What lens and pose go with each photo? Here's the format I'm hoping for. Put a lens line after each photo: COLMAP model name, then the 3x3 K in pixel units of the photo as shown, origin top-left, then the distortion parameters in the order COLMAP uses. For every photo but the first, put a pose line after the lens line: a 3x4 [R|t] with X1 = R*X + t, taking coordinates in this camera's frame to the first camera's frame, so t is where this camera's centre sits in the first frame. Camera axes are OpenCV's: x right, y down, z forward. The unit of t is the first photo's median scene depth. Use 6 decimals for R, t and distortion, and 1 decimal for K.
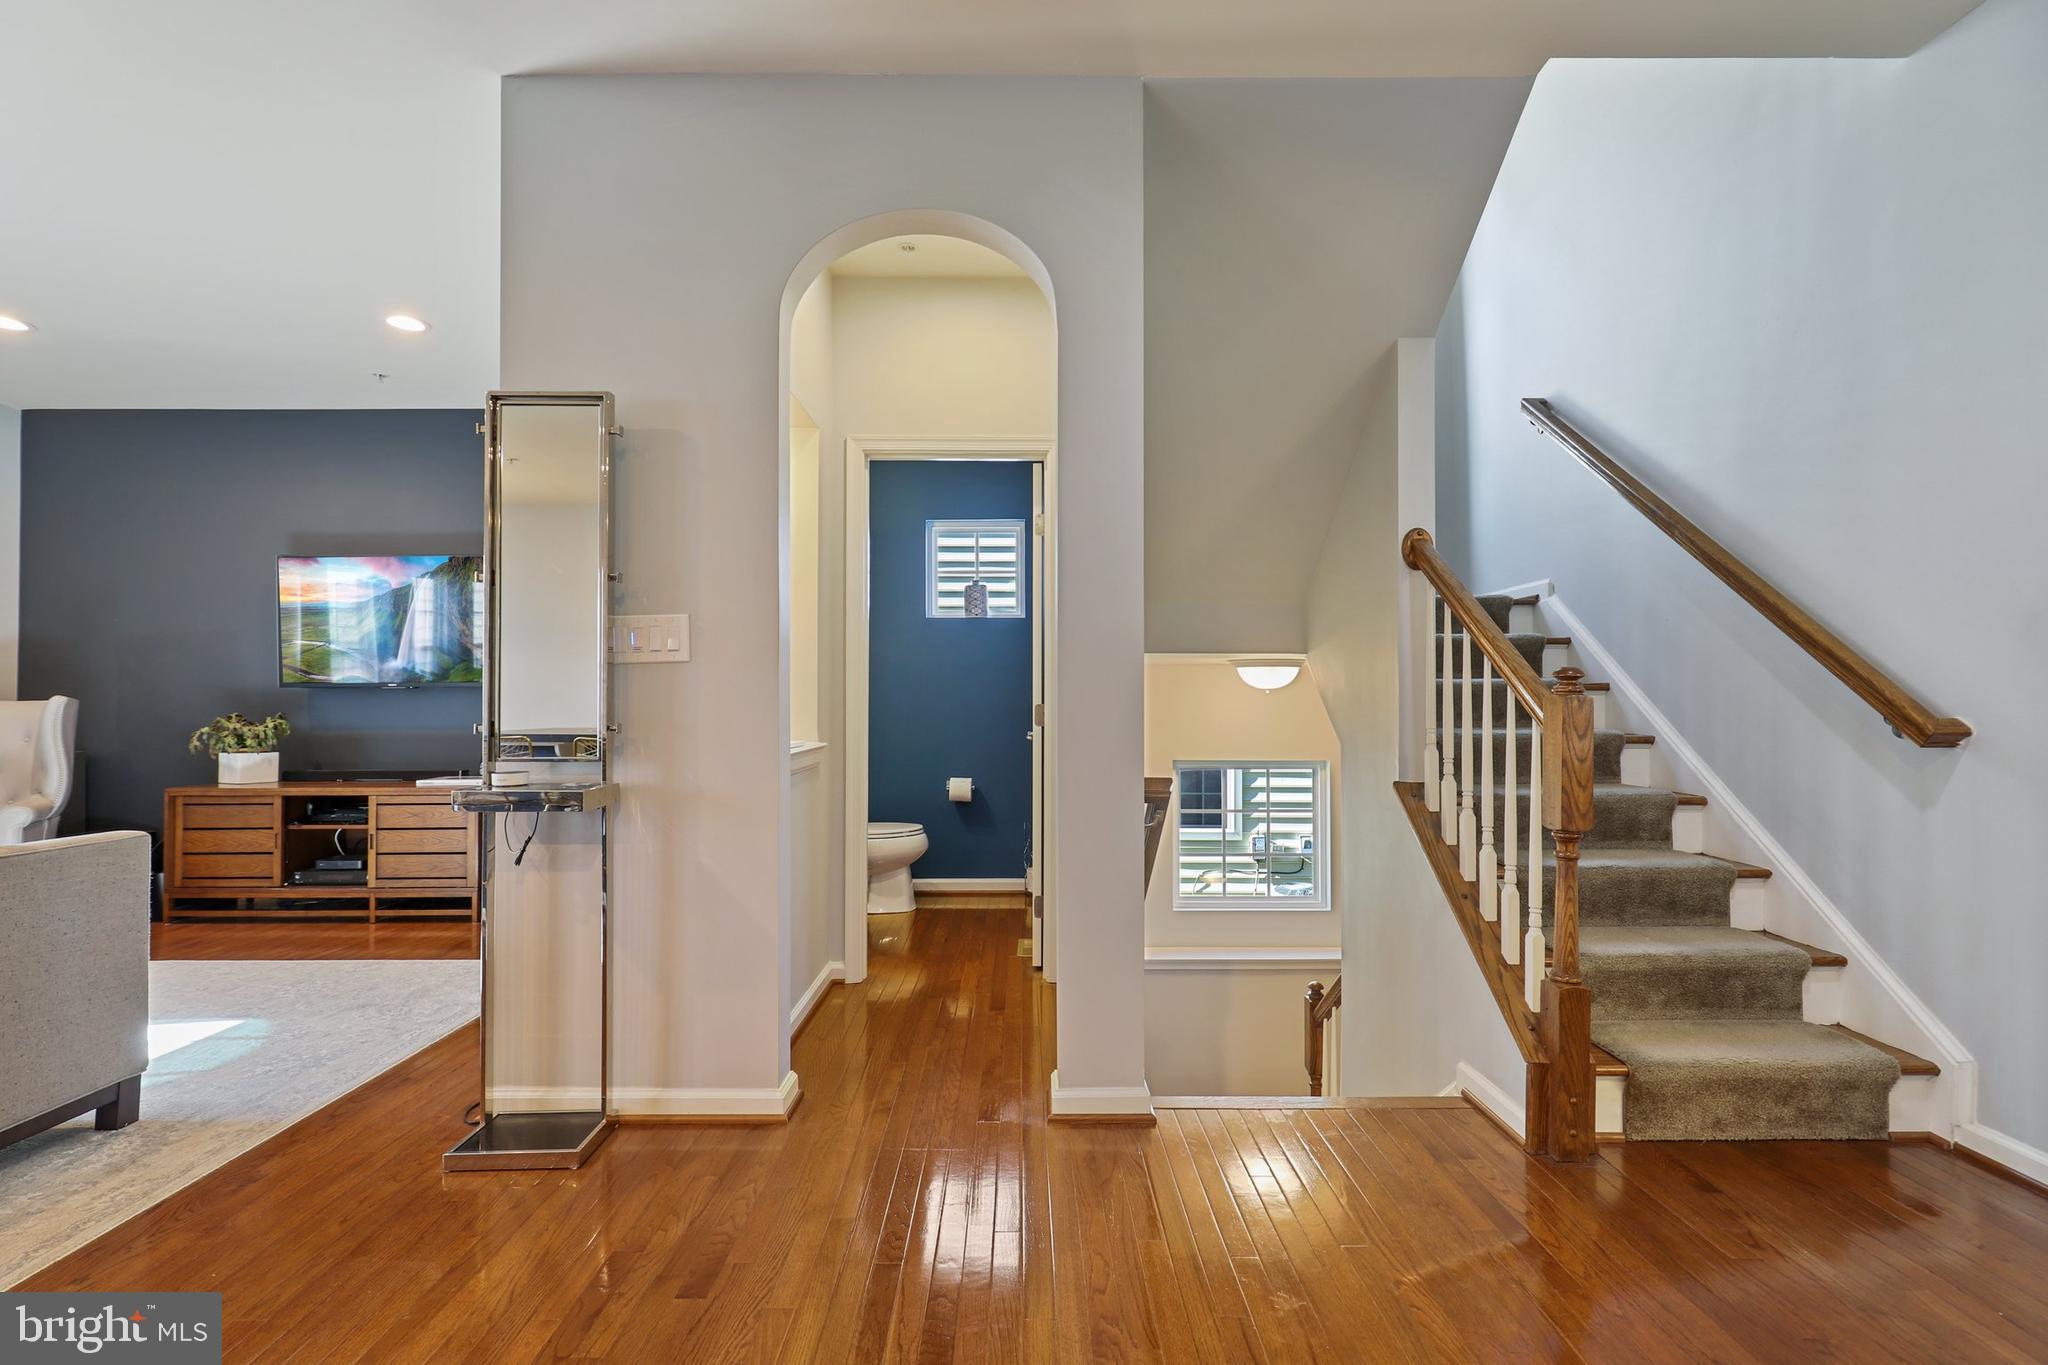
lens RADIAL K [[917.9, 0, 1022.6], [0, 917.9, 694.1], [0, 0, 1]] dist [-0.000005, -0.000086]
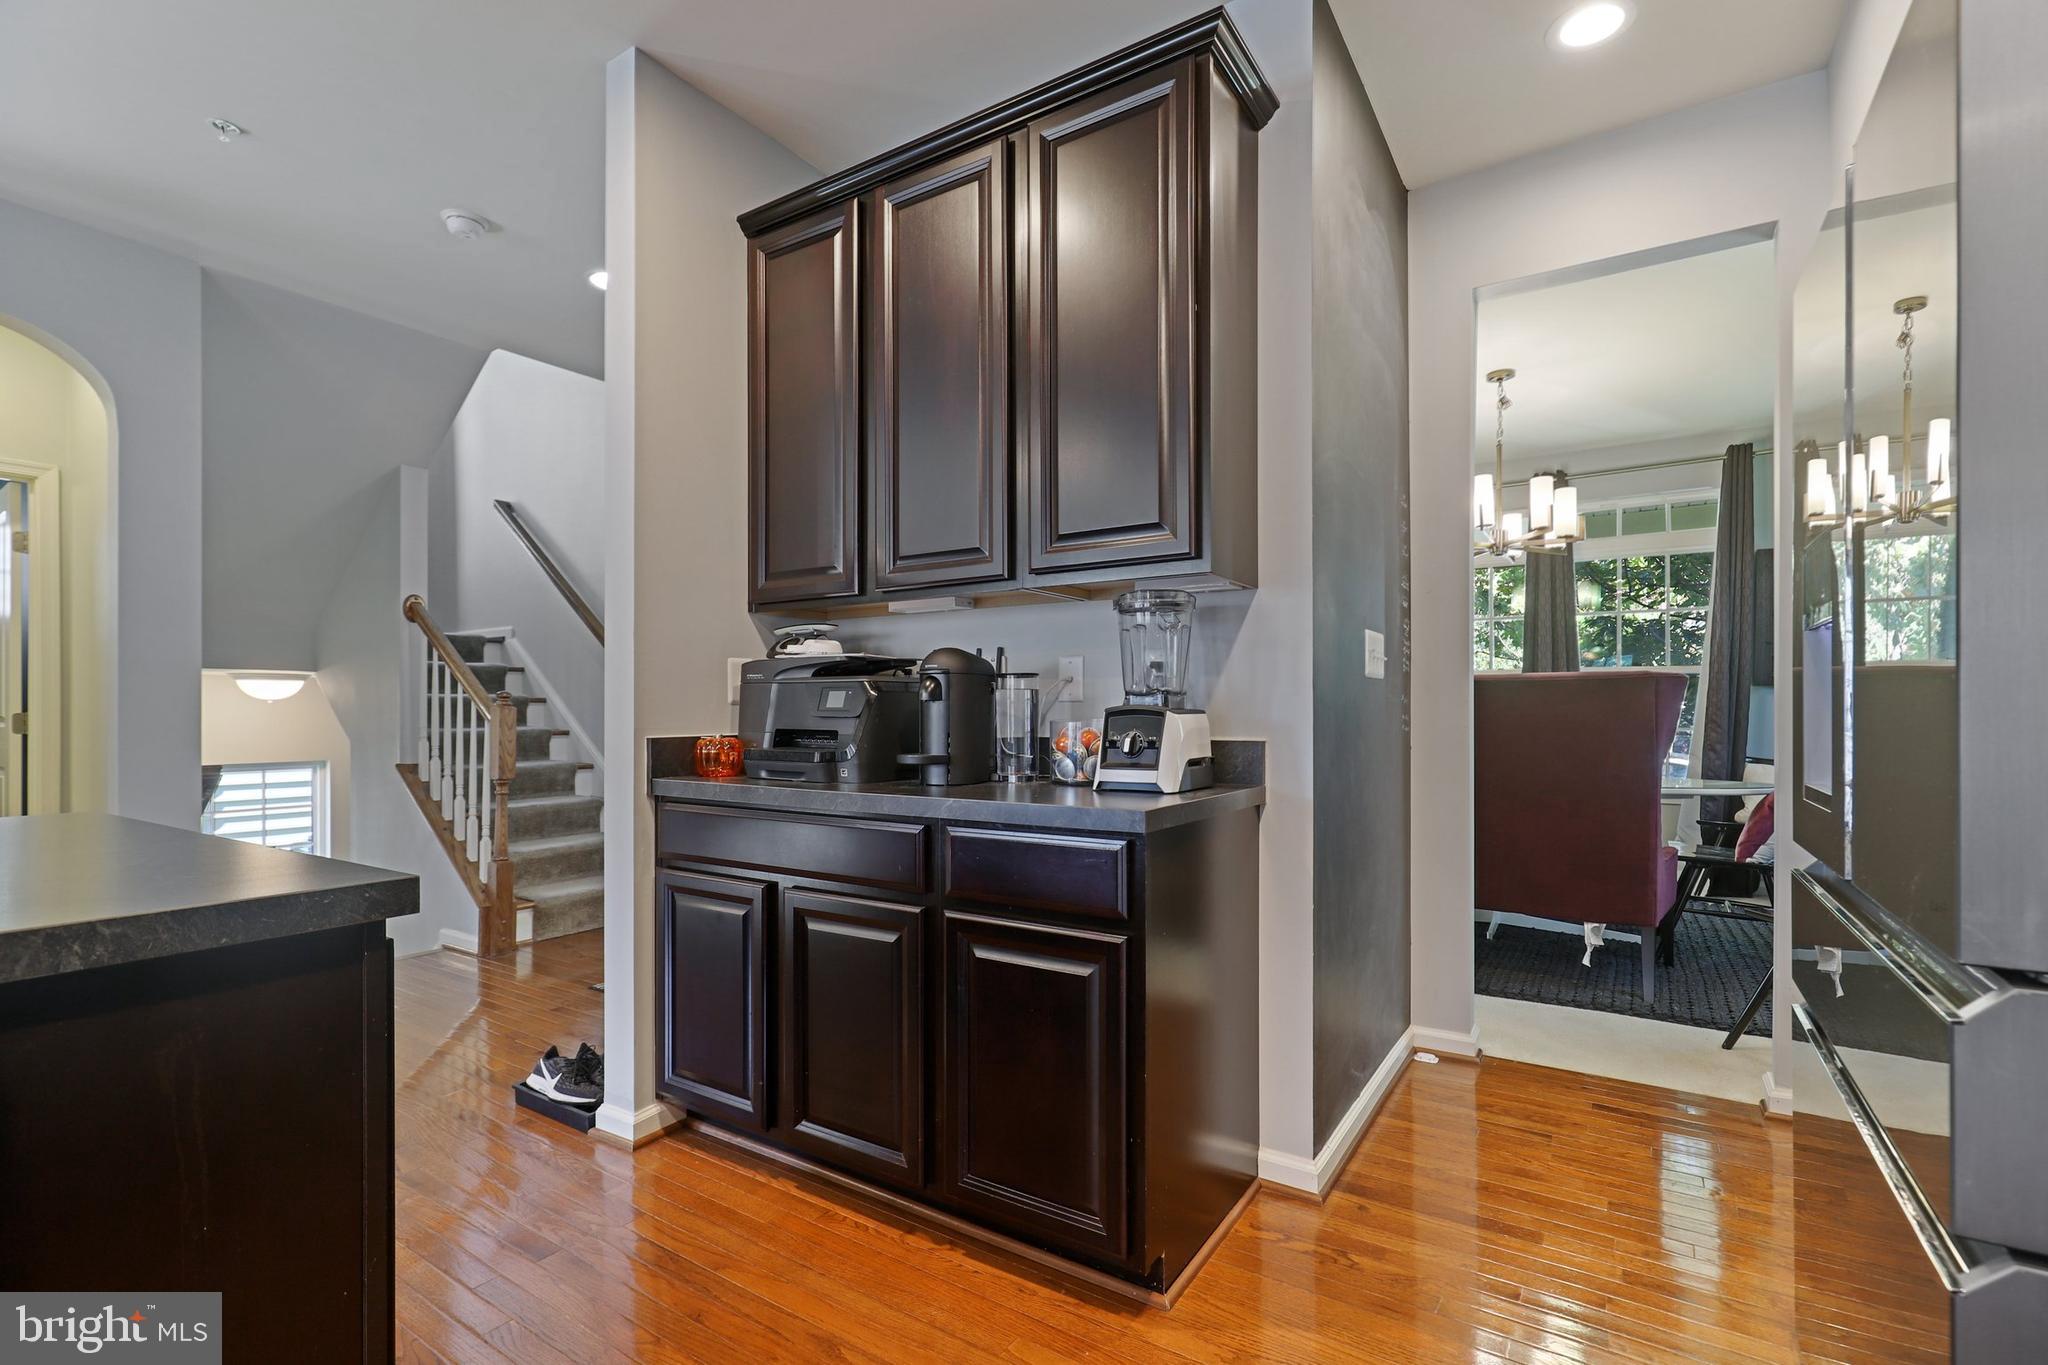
lens RADIAL K [[924.4, 0, 1030.8], [0, 924.4, 709.5], [0, 0, 1]] dist [0.000378, -0.000150]
pose [[0.543102, -0.003114, 0.839661, -0.334379], [-0.012194, 0.999858, 0.011595, -0.027368], [-0.839578, -0.016536, 0.542987, -0.766832]]
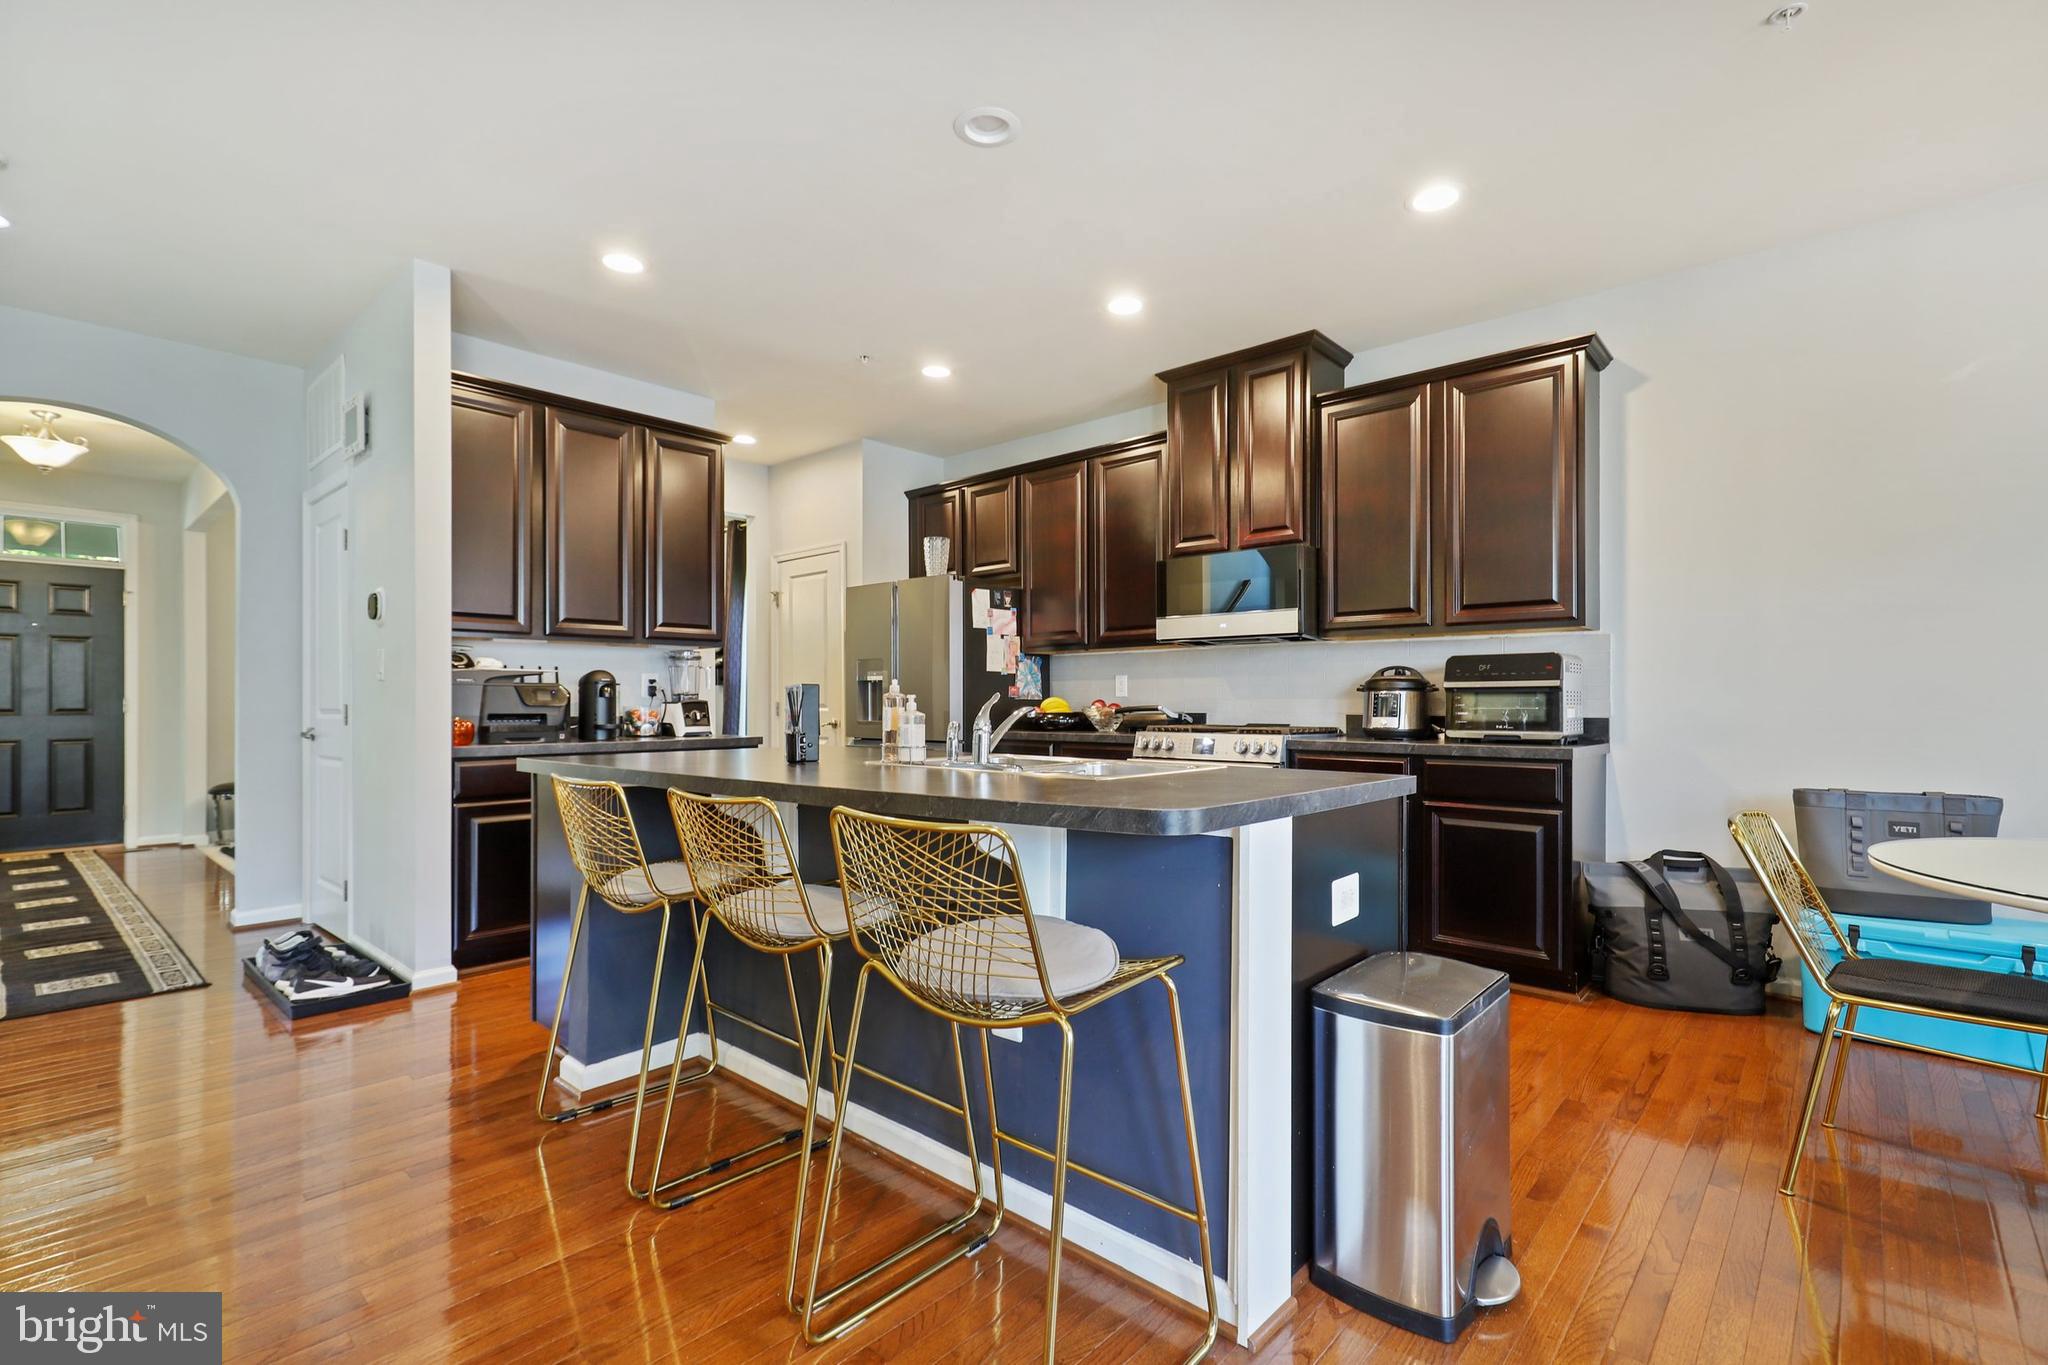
lens RADIAL K [[926.9, 0, 1022.1], [0, 926.9, 696.6], [0, 0, 1]] dist [0.002029, -0.000008]
pose [[-0.742138, -0.000780, 0.670247, -1.341213], [-0.013871, 0.999803, -0.014196, -0.012101], [-0.670103, -0.019833, -0.742003, 0.491678]]
